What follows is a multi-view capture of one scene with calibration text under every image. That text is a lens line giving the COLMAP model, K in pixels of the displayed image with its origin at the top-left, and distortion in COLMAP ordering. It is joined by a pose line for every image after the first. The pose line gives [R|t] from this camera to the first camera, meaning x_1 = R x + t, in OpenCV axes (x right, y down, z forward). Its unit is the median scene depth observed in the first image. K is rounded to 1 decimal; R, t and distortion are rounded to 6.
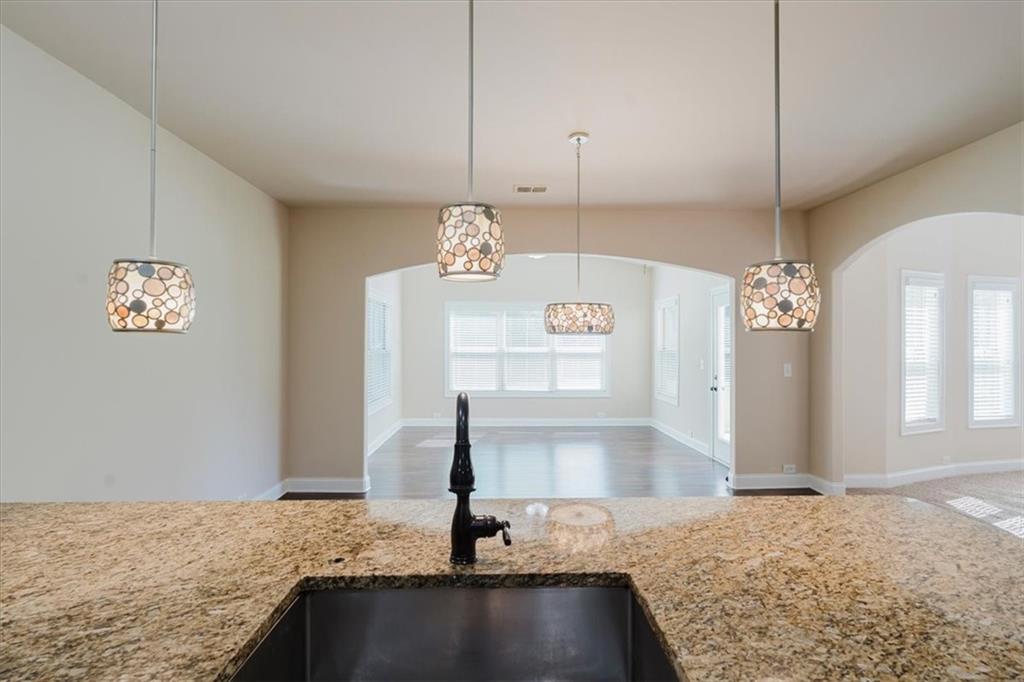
lens RADIAL K [[478.1, 0, 507.3], [0, 478.1, 342.5], [0, 0, 1]] dist [0.000316, -0.000041]
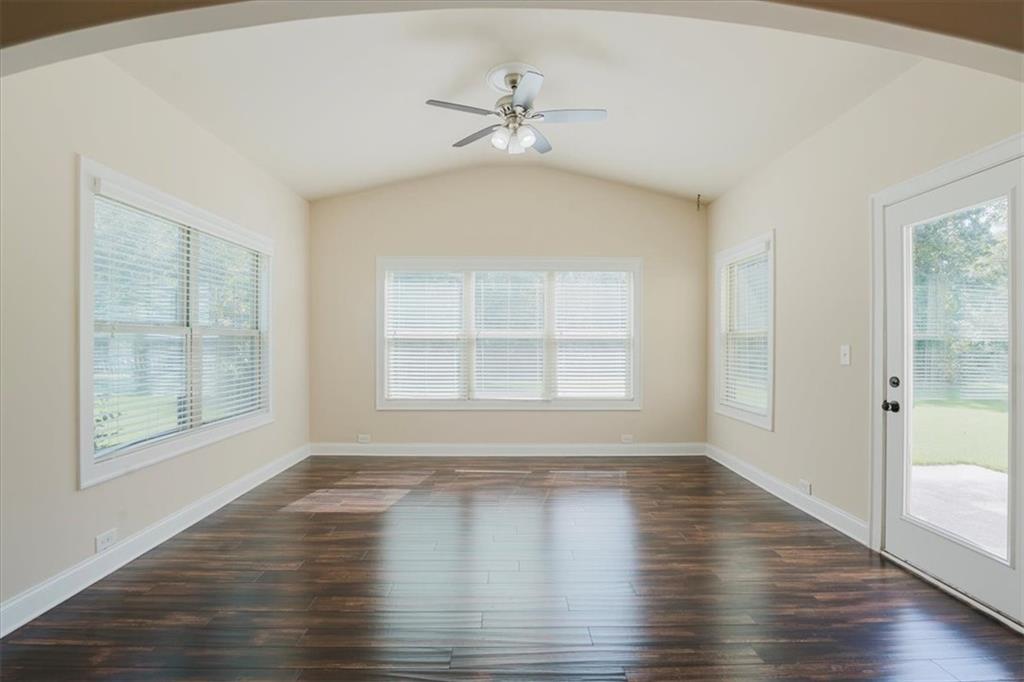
lens RADIAL K [[478.1, 0, 504.6], [0, 478.1, 342.9], [0, 0, 1]] dist [0.000316, -0.000041]
pose [[0.999847, 0.000403, -0.017477, 0.054009], [-0.000304, 0.999984, 0.005673, 0.026473], [0.017479, -0.005667, 0.999831, 0.420832]]
